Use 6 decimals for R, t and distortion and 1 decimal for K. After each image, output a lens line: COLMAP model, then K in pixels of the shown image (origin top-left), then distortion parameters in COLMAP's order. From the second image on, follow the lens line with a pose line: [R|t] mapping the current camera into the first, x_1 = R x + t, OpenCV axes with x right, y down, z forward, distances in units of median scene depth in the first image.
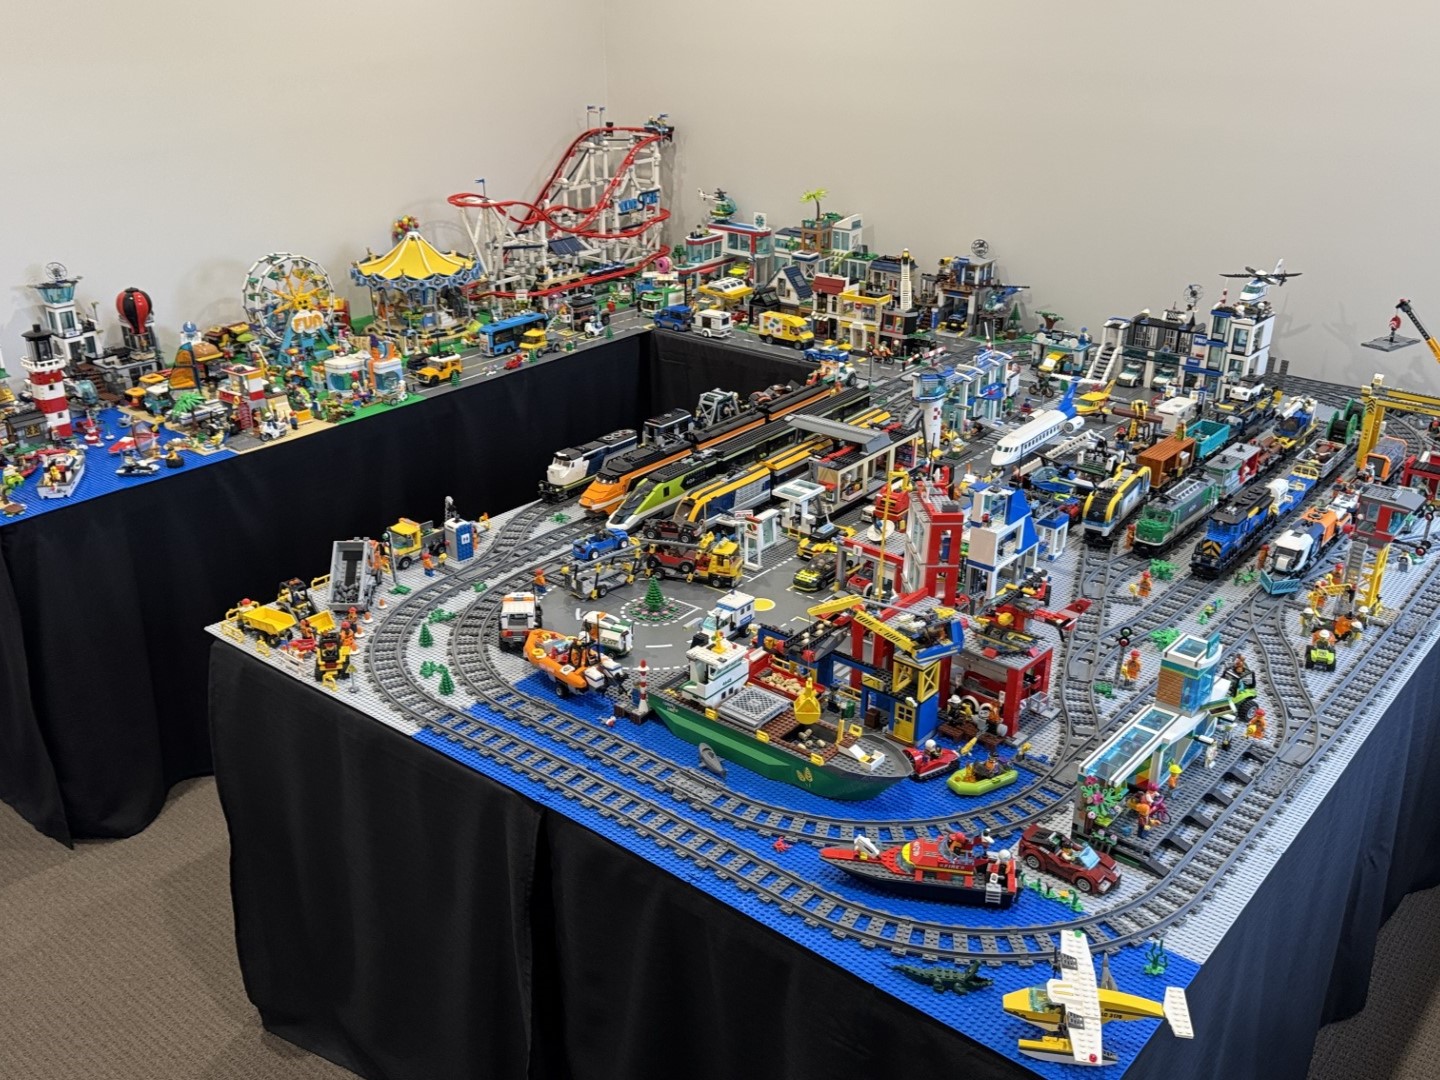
lens RADIAL K [[1377.7, 0, 720.0], [0, 1377.7, 540.0], [0, 0, 1]] dist [0.126685, -0.001775]
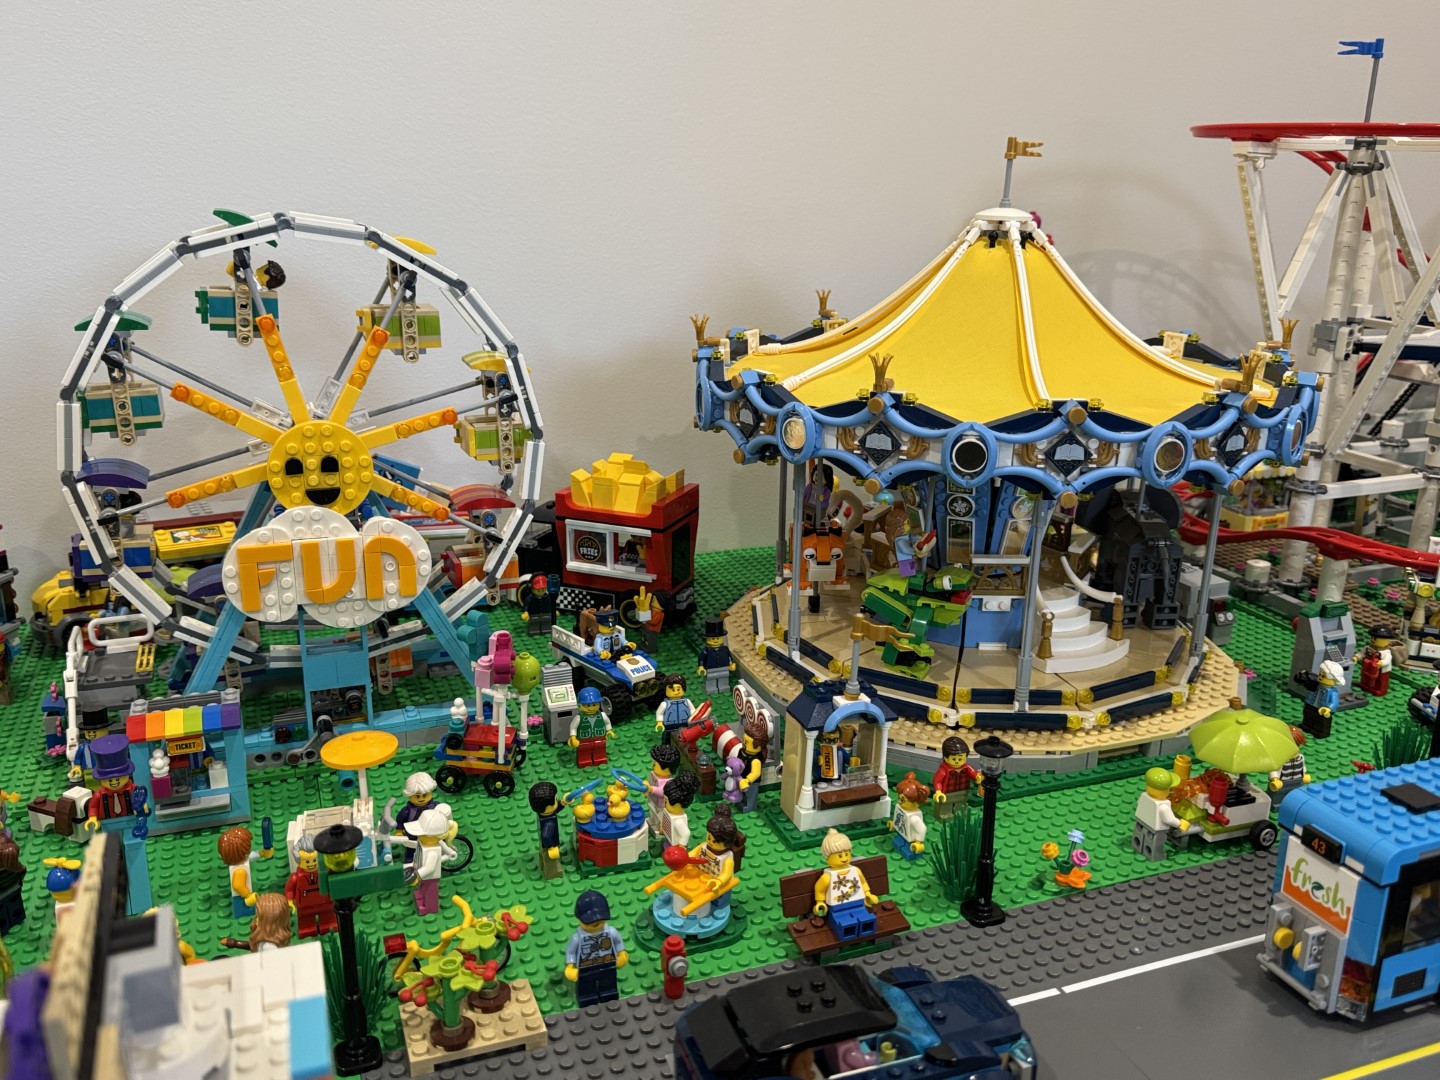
lens RADIAL K [[1028.5, 0, 720.0], [0, 1028.5, 540.0], [0, 0, 1]] dist [0.001411, 0.000015]
pose [[0.847891, 0.179802, -0.498751, -0.169373], [-0.223844, 0.974183, -0.029343, -0.156816], [0.480599, 0.136522, 0.866249, 0.845058]]
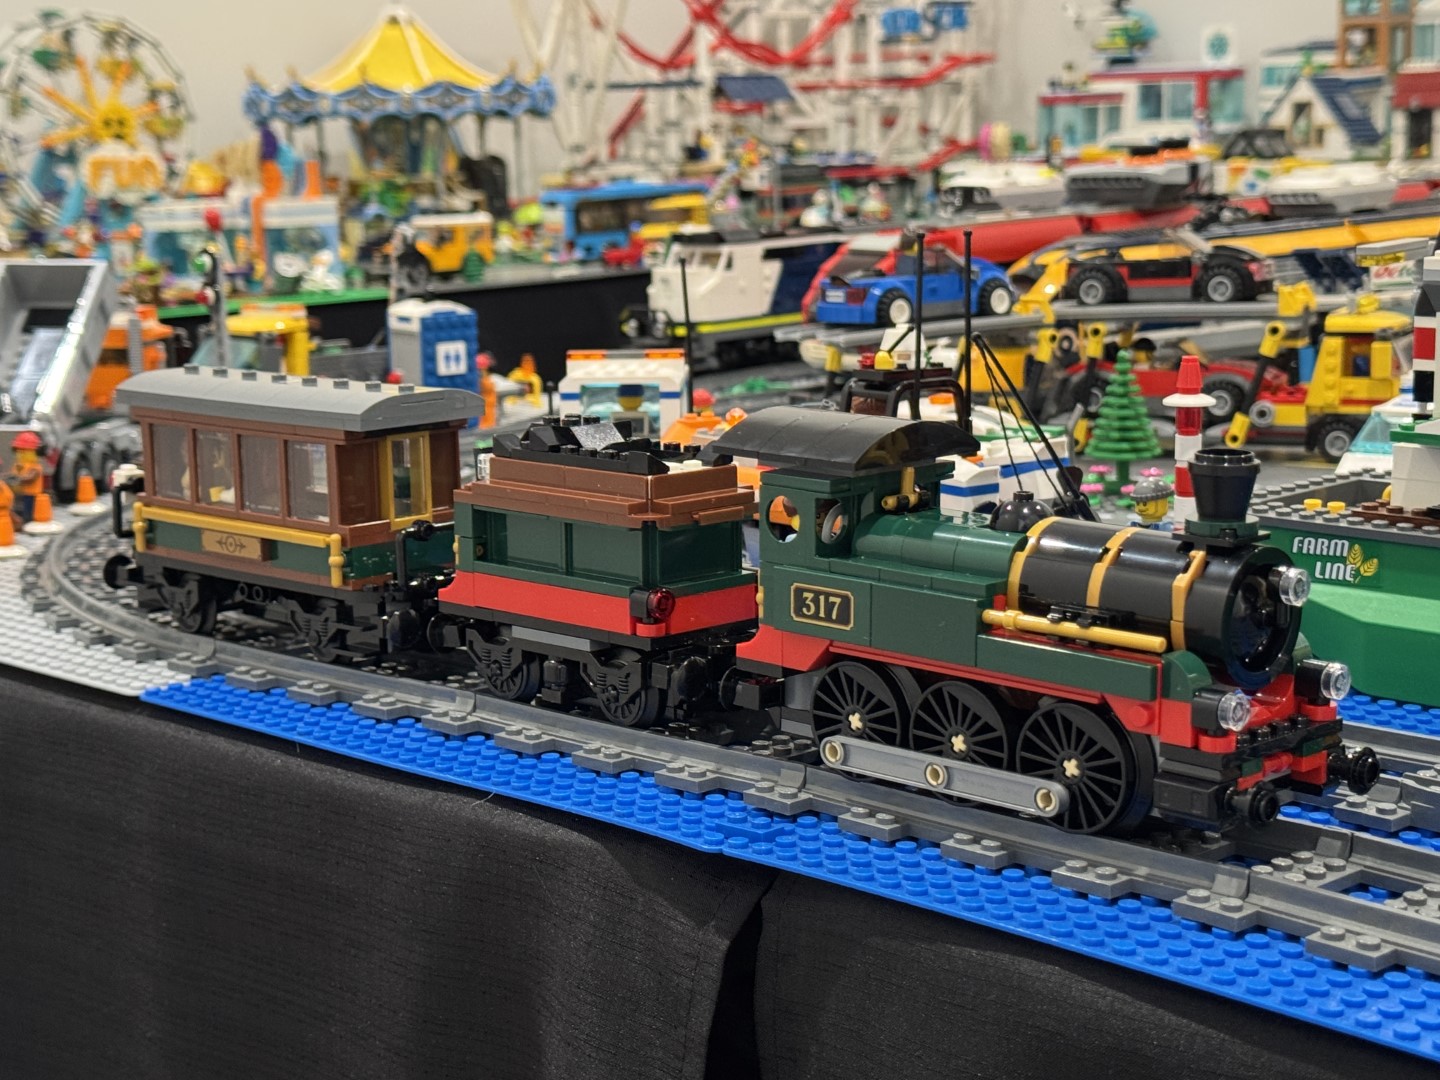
lens RADIAL K [[2478.7, 0, 720.0], [0, 2478.7, 540.0], [0, 0, 1]] dist [0.290187, -1.059748]
pose [[0.994375, -0.006588, -0.105707, -0.045502], [-0.019288, 0.970109, -0.241901, 0.110515], [0.104141, 0.242579, 0.964526, 0.322413]]
